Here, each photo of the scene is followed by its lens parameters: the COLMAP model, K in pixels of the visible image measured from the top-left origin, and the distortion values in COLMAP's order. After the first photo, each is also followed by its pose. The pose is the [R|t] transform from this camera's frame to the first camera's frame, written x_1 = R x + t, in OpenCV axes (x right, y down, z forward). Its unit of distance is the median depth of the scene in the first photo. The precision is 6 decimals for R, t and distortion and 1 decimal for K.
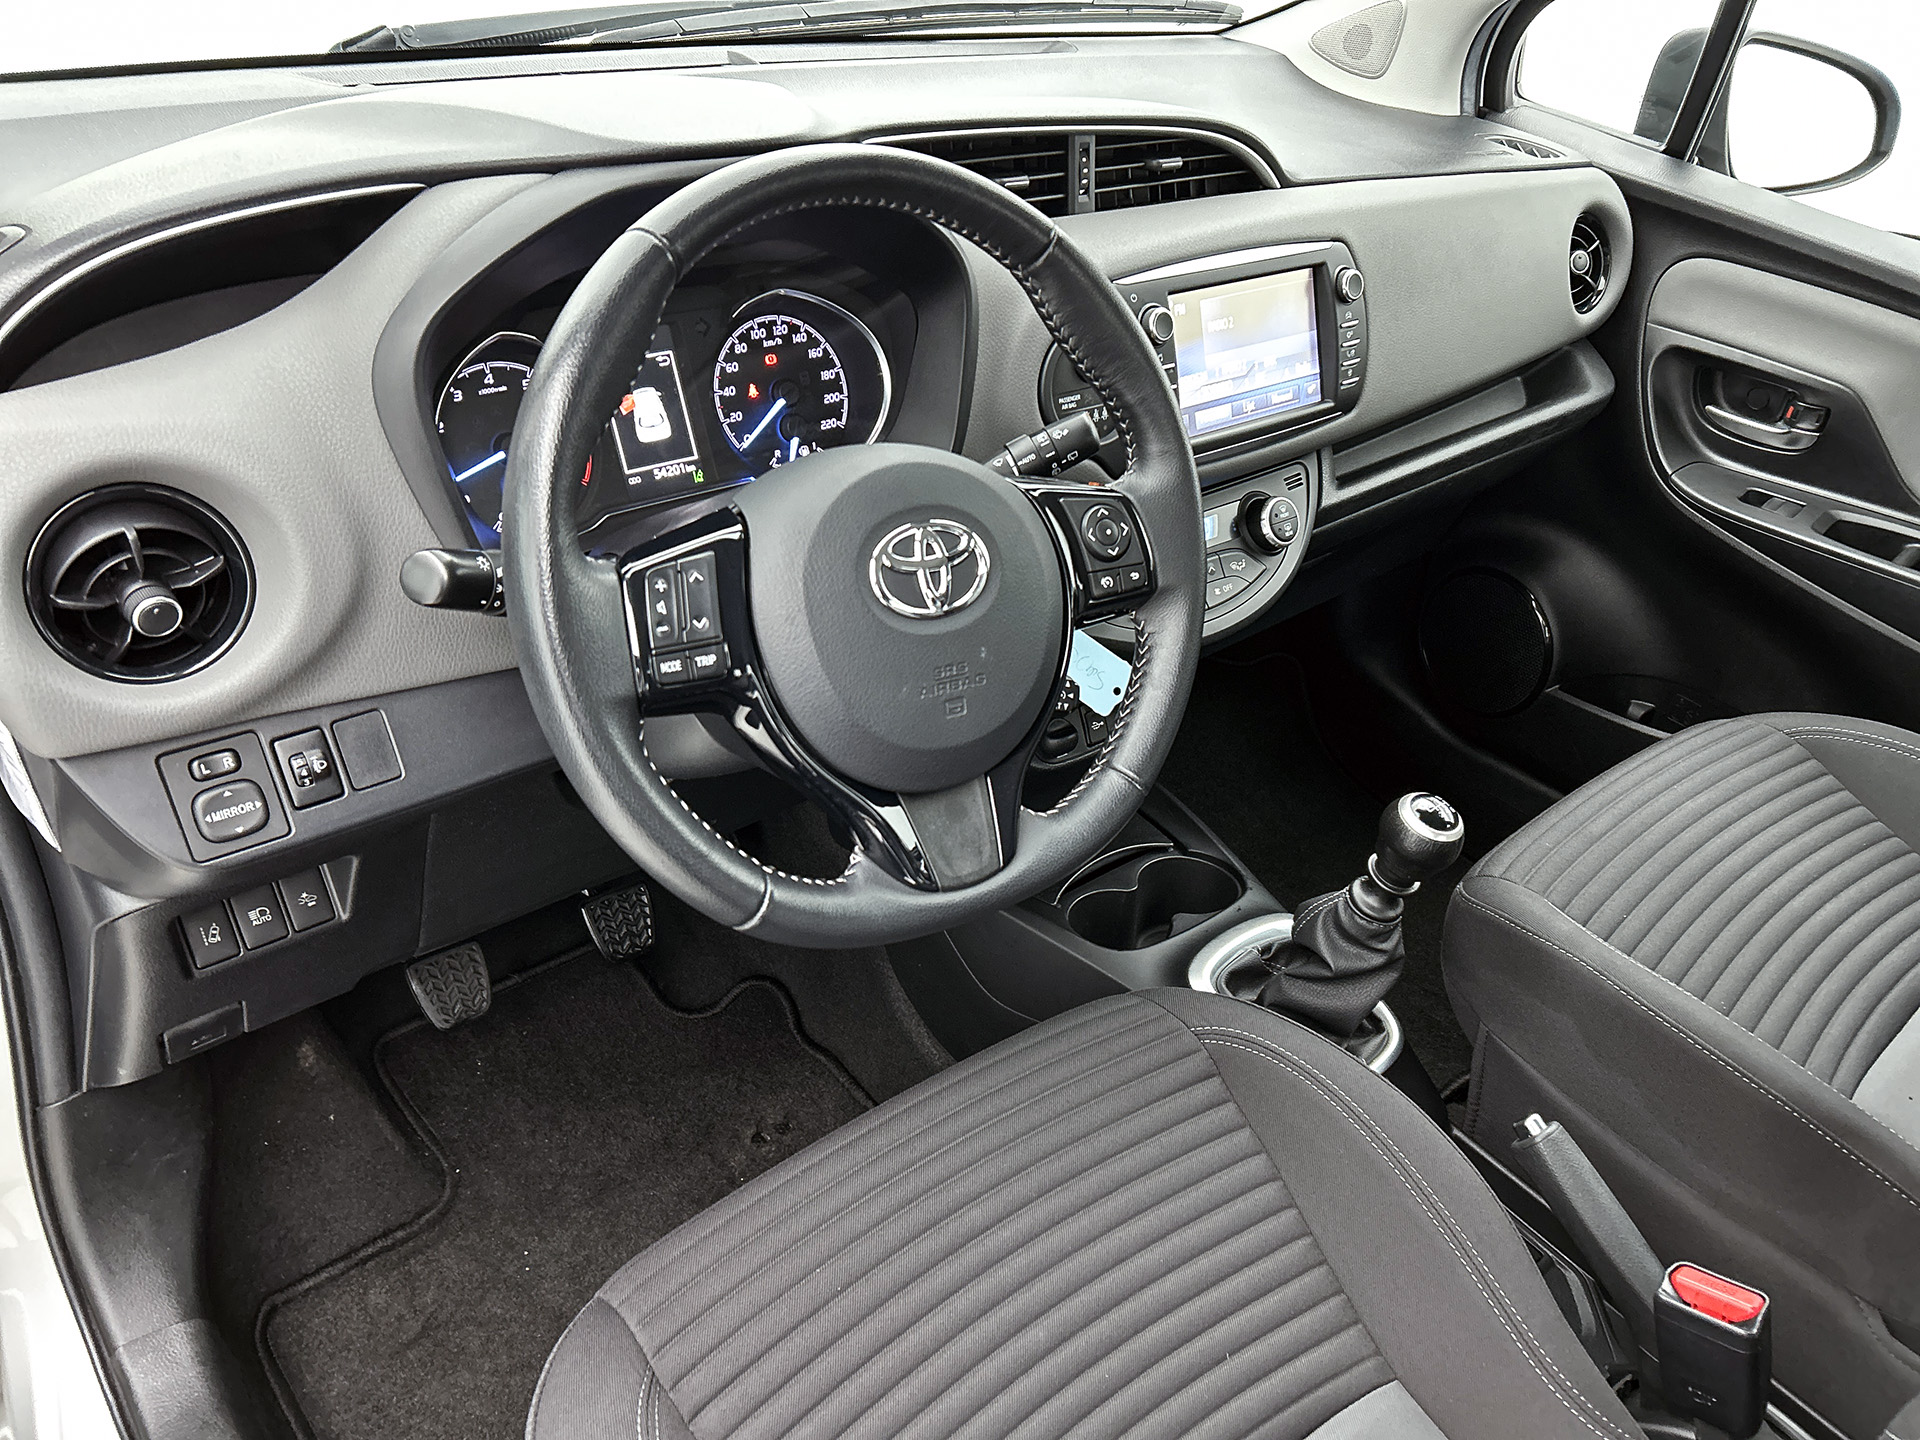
lens RADIAL K [[1422.6, 0, 967.4], [0, 1422.6, 729.9], [0, 0, 1]] dist [0.035359, -0.035057]
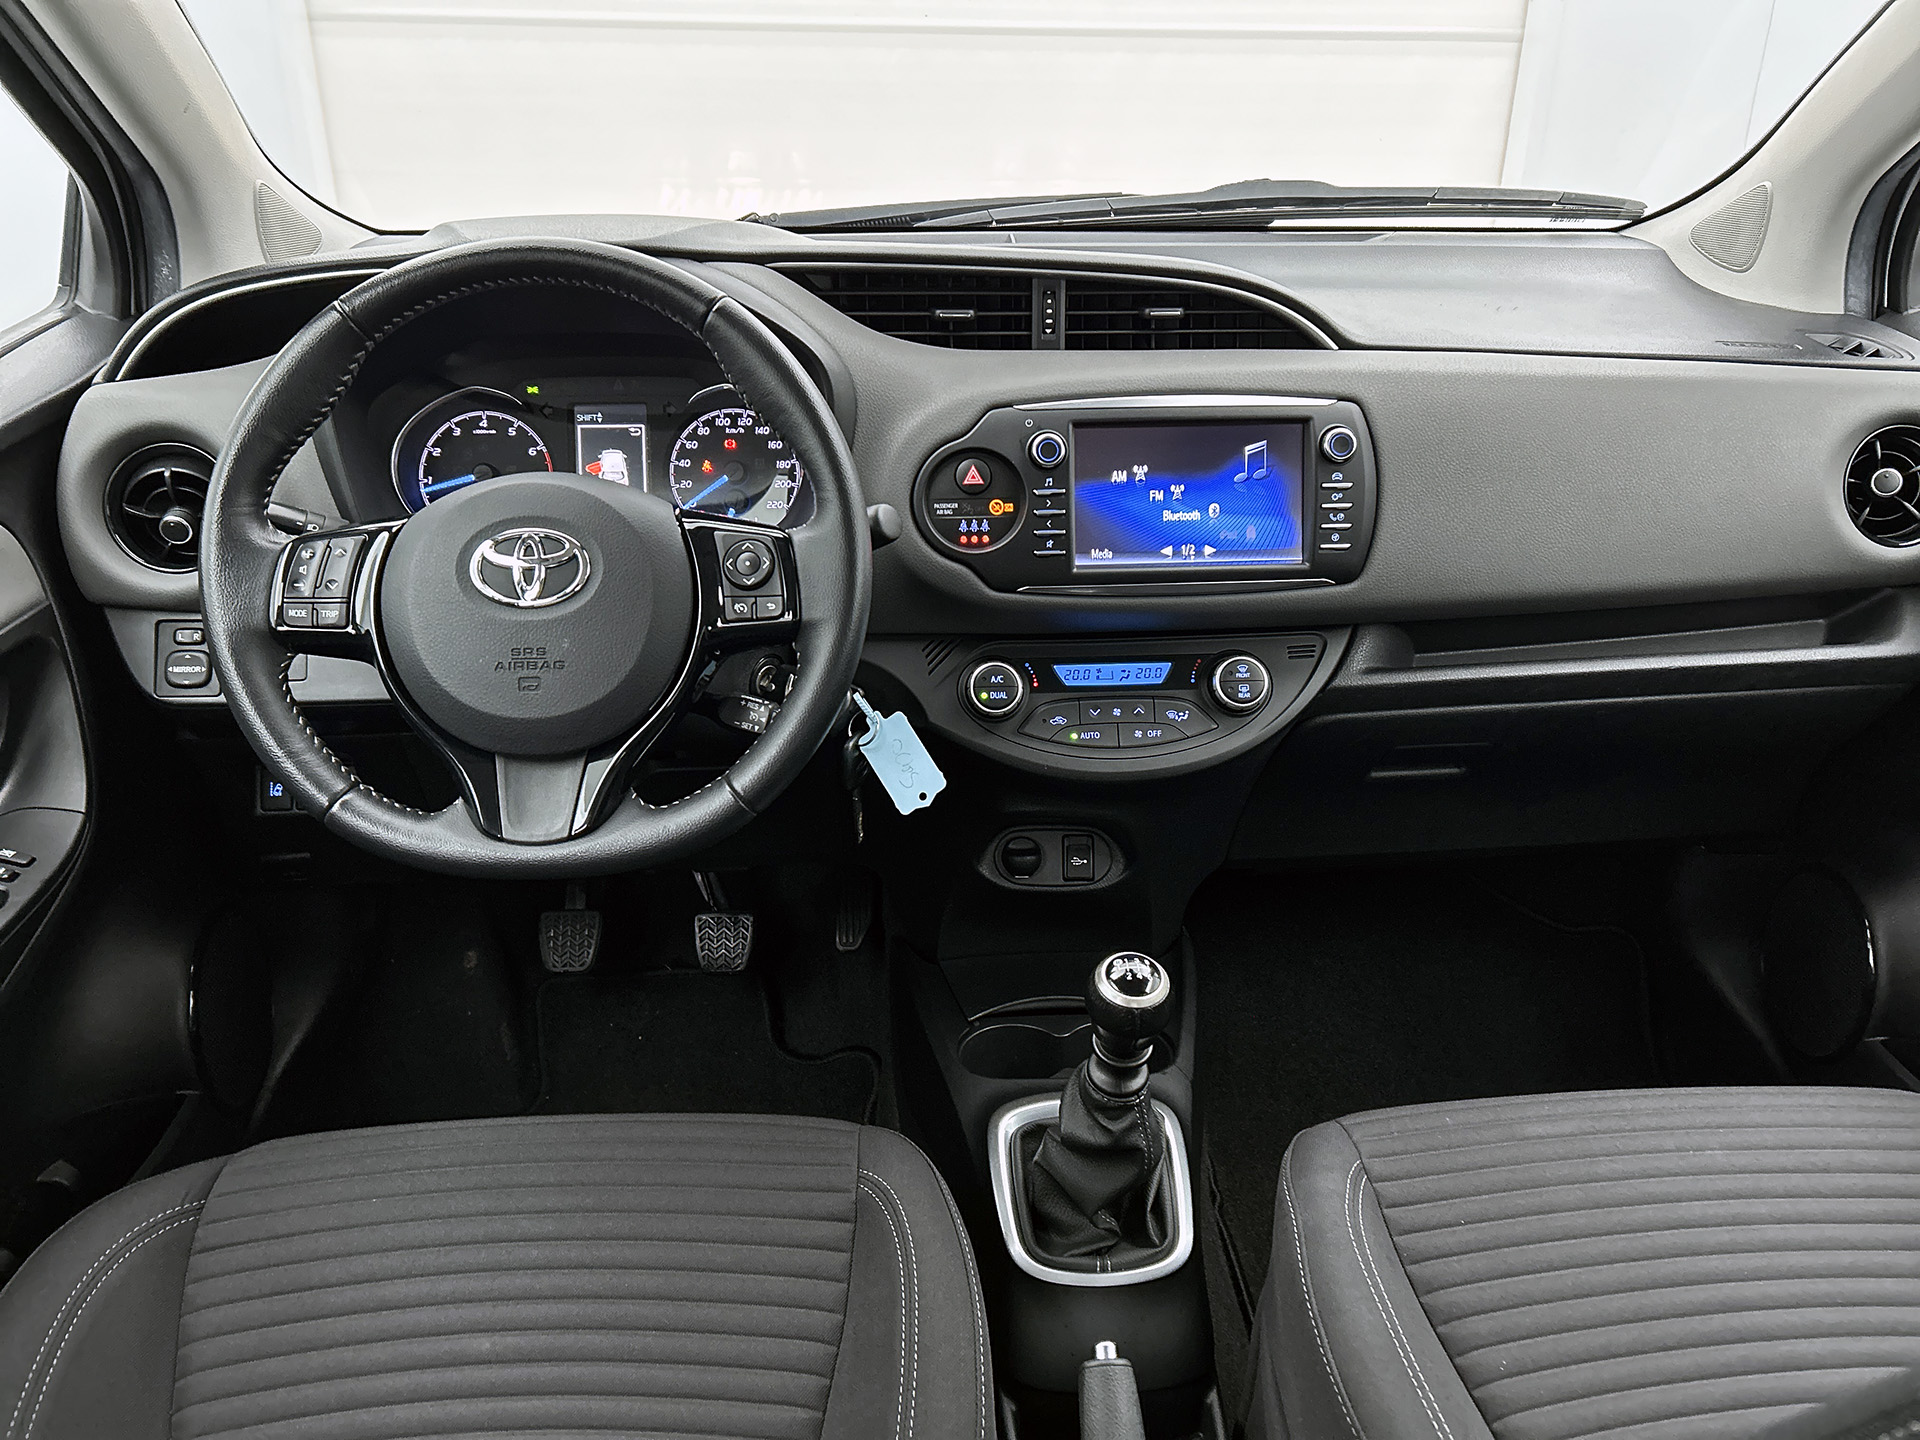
lens RADIAL K [[1422.6, 0, 956.0], [0, 1422.6, 723.5], [0, 0, 1]] dist [0.035359, -0.035057]
pose [[0.807426, 0.187786, -0.559284, 0.671733], [-0.275303, 0.958375, -0.075664, 0.003254], [0.521796, 0.215066, 0.825516, 0.149811]]
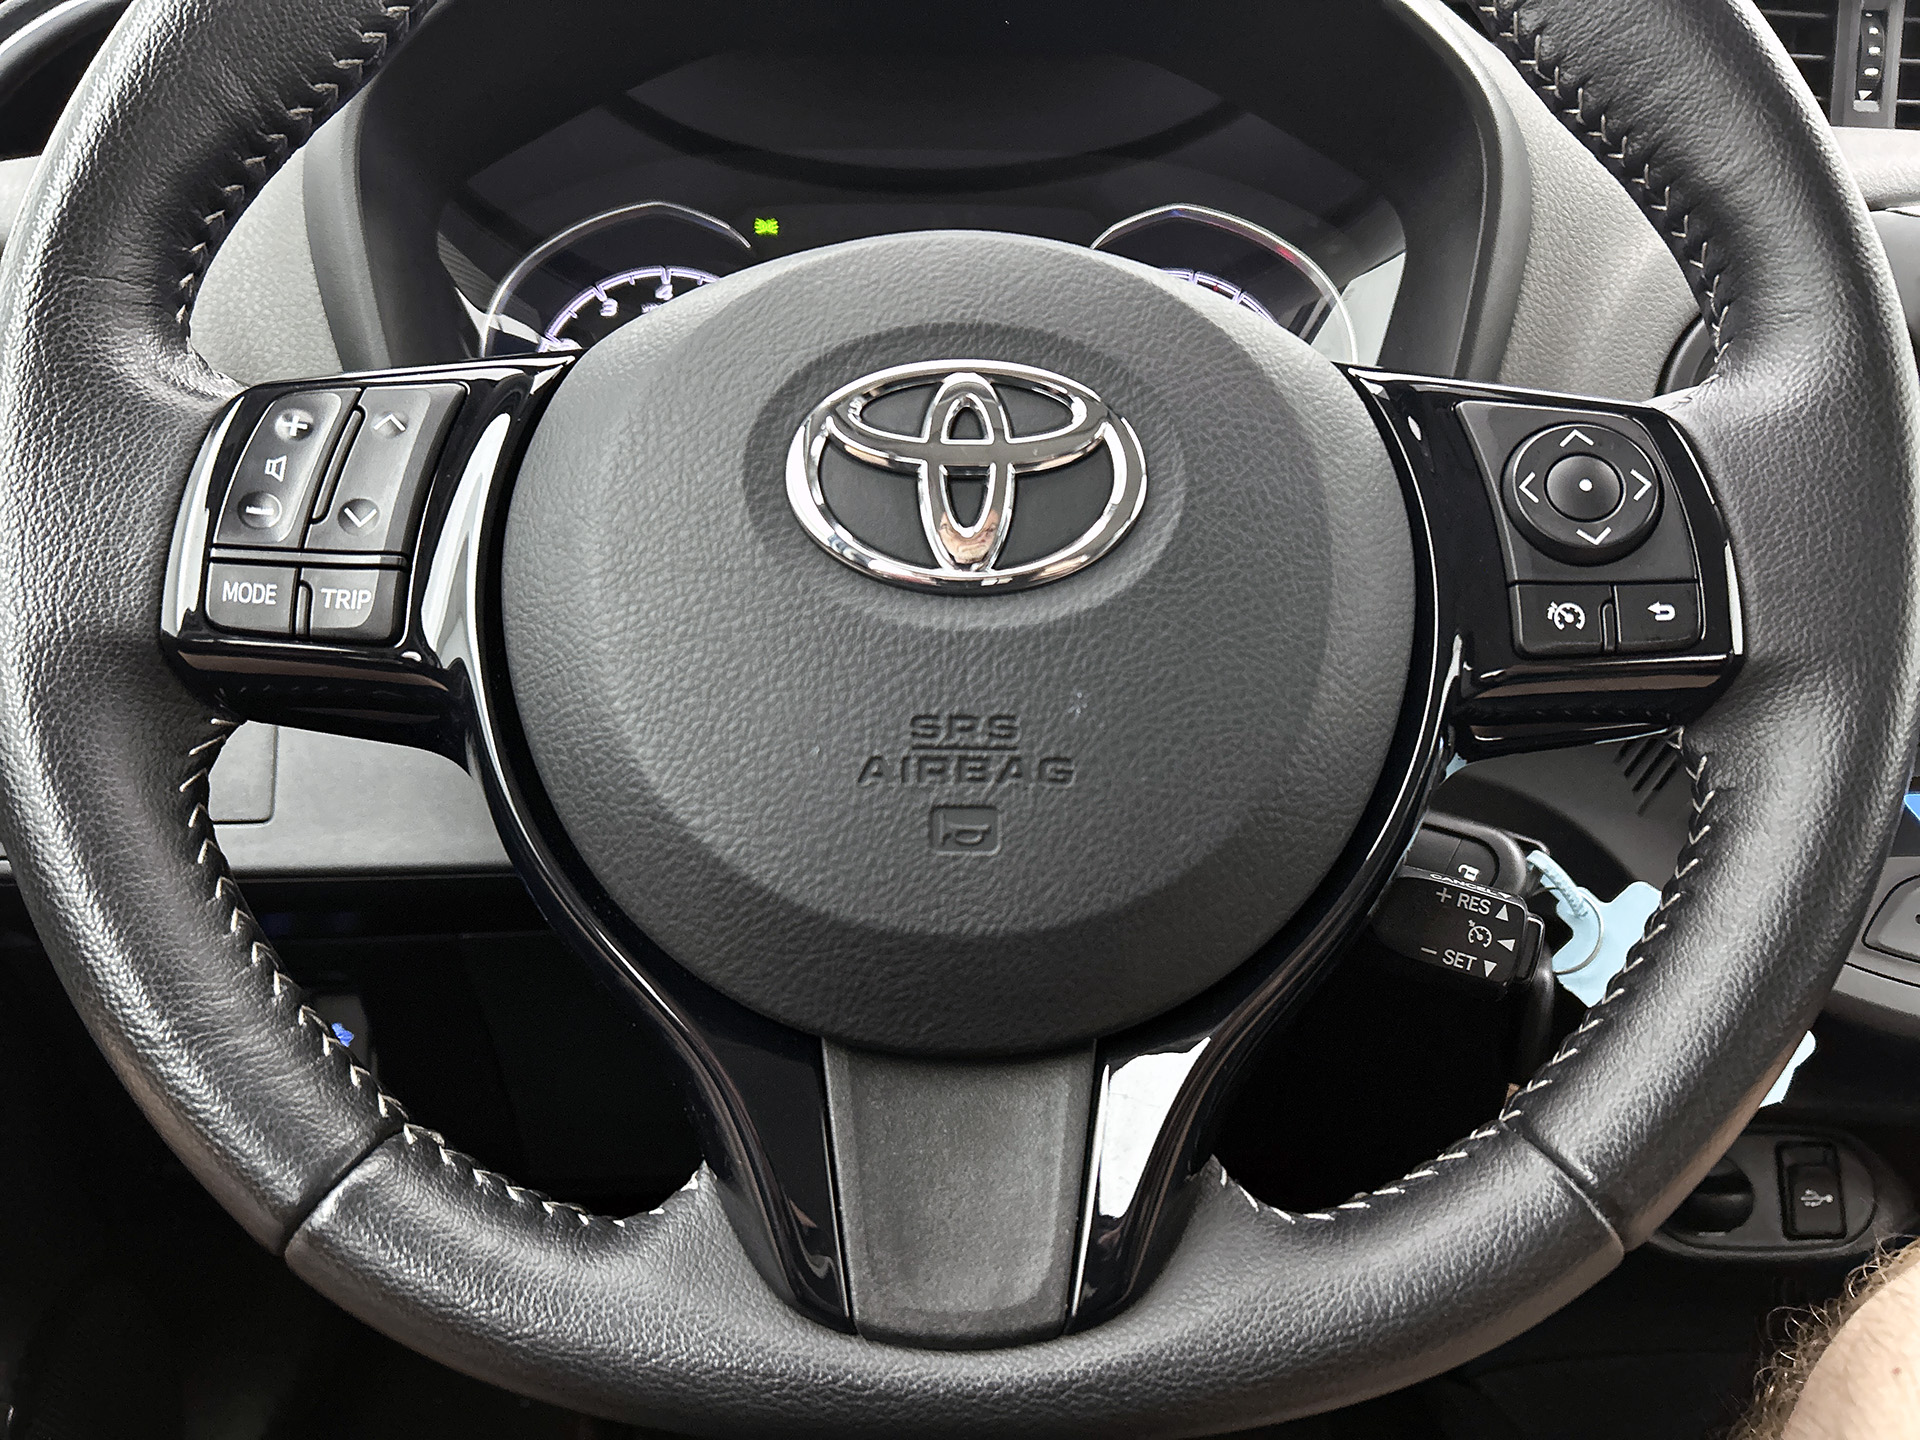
lens RADIAL K [[1422.6, 0, 928.7], [0, 1422.6, 751.2], [0, 0, 1]] dist [0.035359, -0.035057]
pose [[0.811356, 0.150678, -0.564799, 0.129101], [-0.297248, 0.938310, -0.176684, 0.022710], [0.503334, 0.311239, 0.806092, 0.490128]]
